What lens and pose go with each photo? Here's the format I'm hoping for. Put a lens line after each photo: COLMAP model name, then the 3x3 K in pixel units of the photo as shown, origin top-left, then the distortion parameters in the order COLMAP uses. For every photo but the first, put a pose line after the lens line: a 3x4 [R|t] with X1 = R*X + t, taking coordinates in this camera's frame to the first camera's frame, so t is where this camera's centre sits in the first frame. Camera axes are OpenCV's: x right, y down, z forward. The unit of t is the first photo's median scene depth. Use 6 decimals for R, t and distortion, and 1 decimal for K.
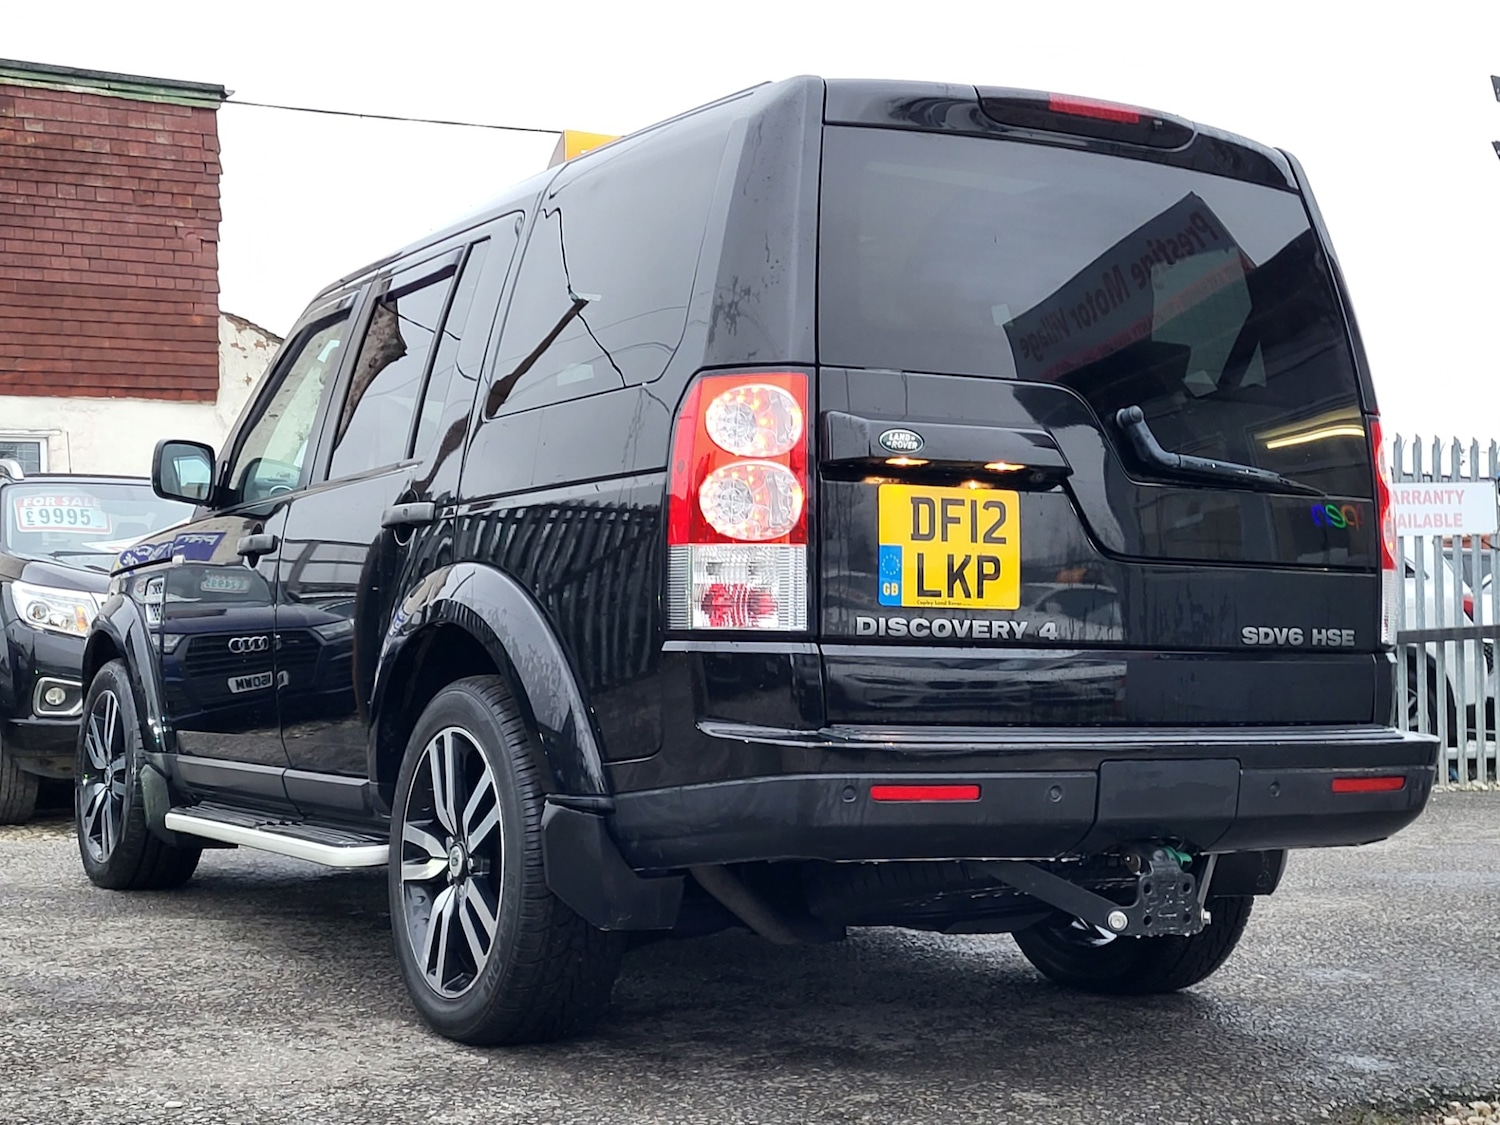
lens RADIAL K [[2275.4, 0, 750.0], [0, 2275.4, 562.5], [0, 0, 1]] dist [0.060881, -0.011123]
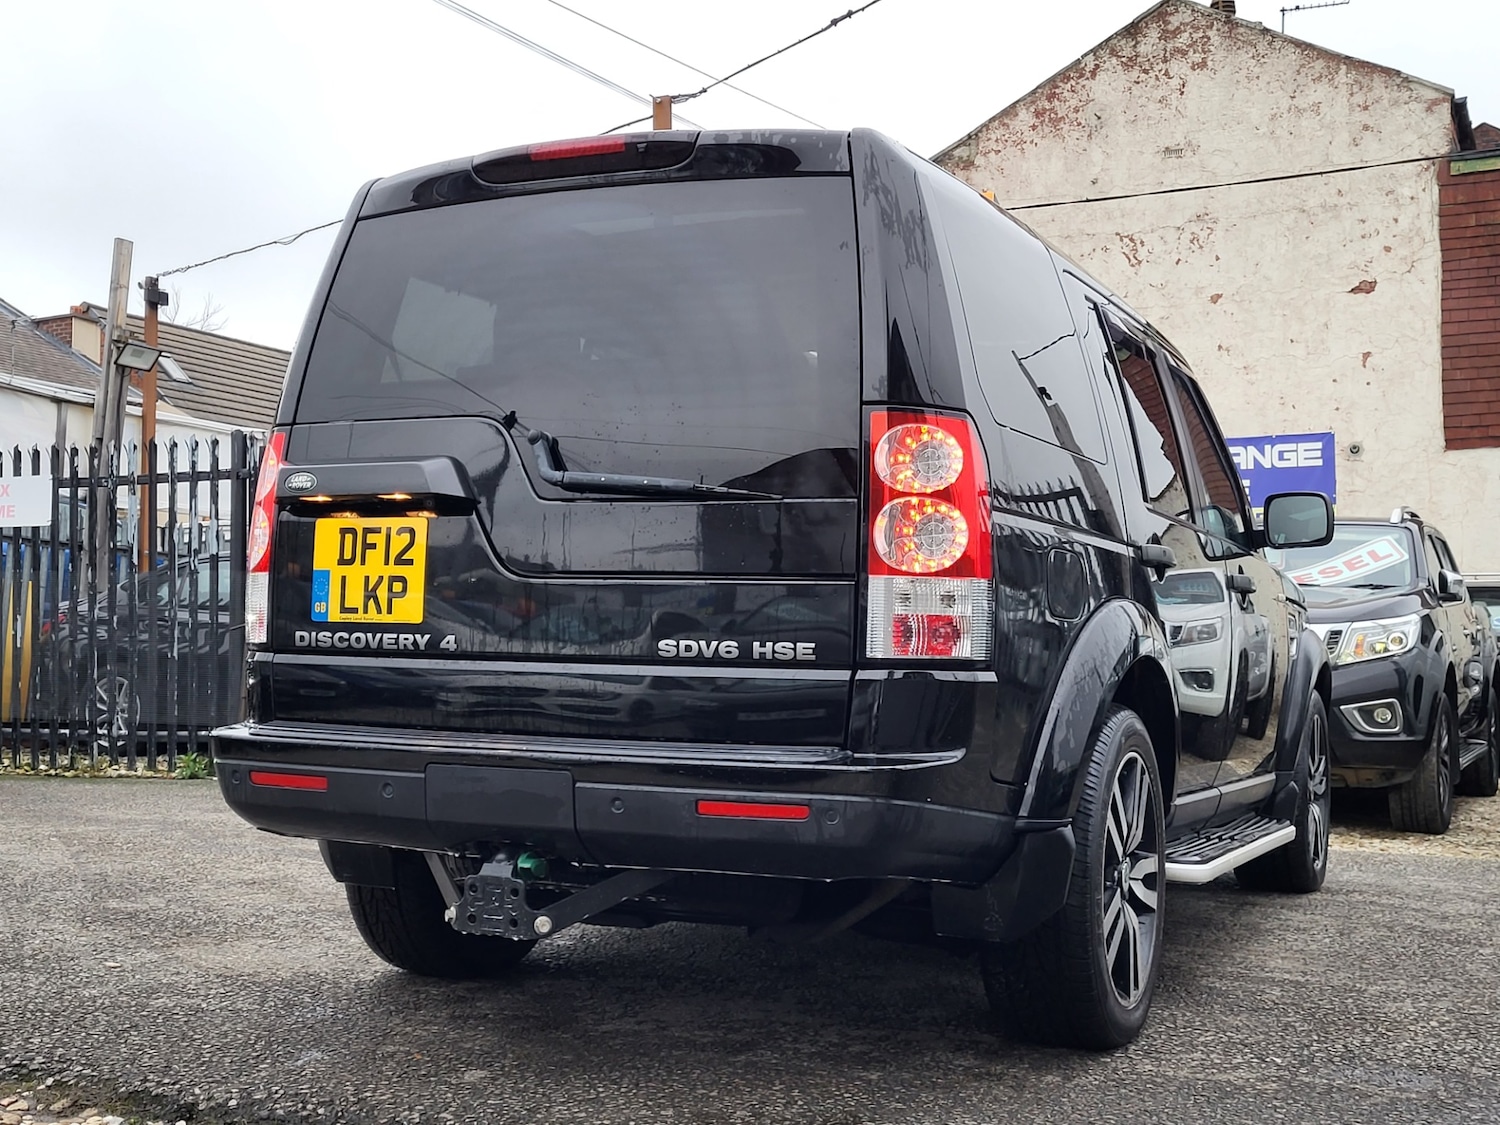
lens RADIAL K [[1900.5, 0, 689.5], [0, 1900.5, 551.8], [0, 0, 1]] dist [0.057250, -0.038346]
pose [[0.568254, -0.040284, -0.821866, 0.966005], [0.019280, 0.999179, -0.035645, 0.021459], [0.822627, 0.004410, 0.568564, 0.586889]]
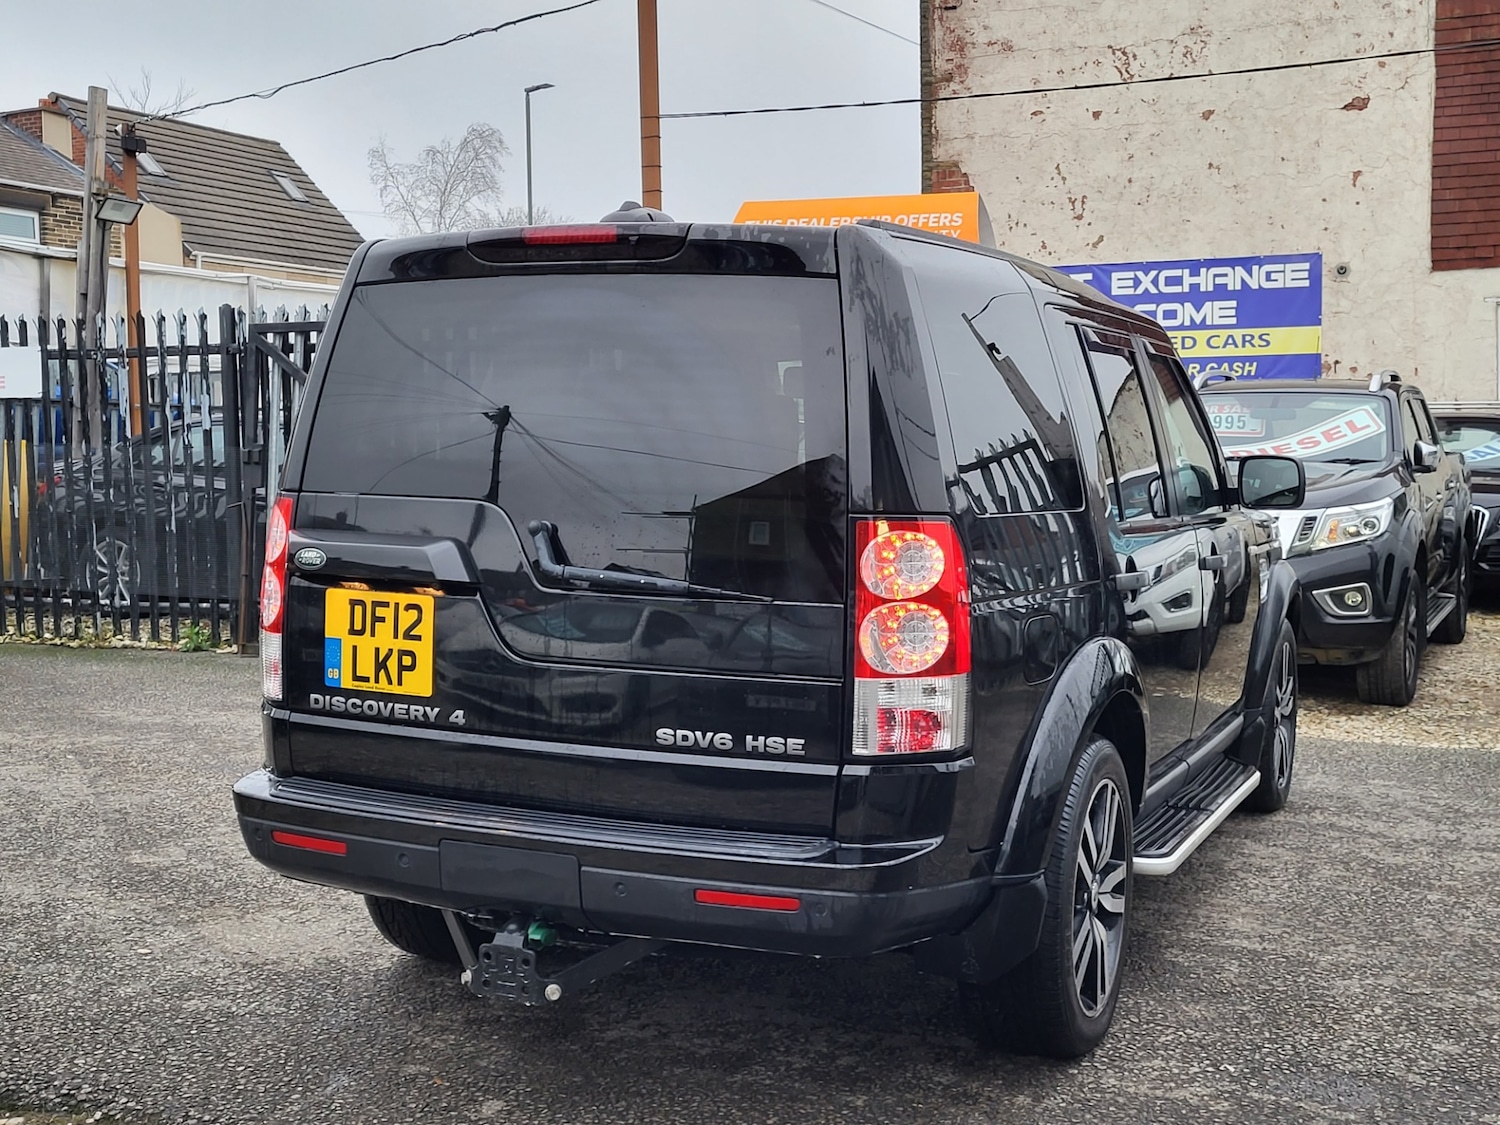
lens RADIAL K [[1903.8, 0, 703.5], [0, 1903.8, 550.6], [0, 0, 1]] dist [0.057651, -0.035041]
pose [[0.579400, 0.057237, -0.813031, 1.001106], [0.030118, 0.995346, 0.091535, -0.141178], [0.814487, -0.077522, 0.574980, 0.563693]]
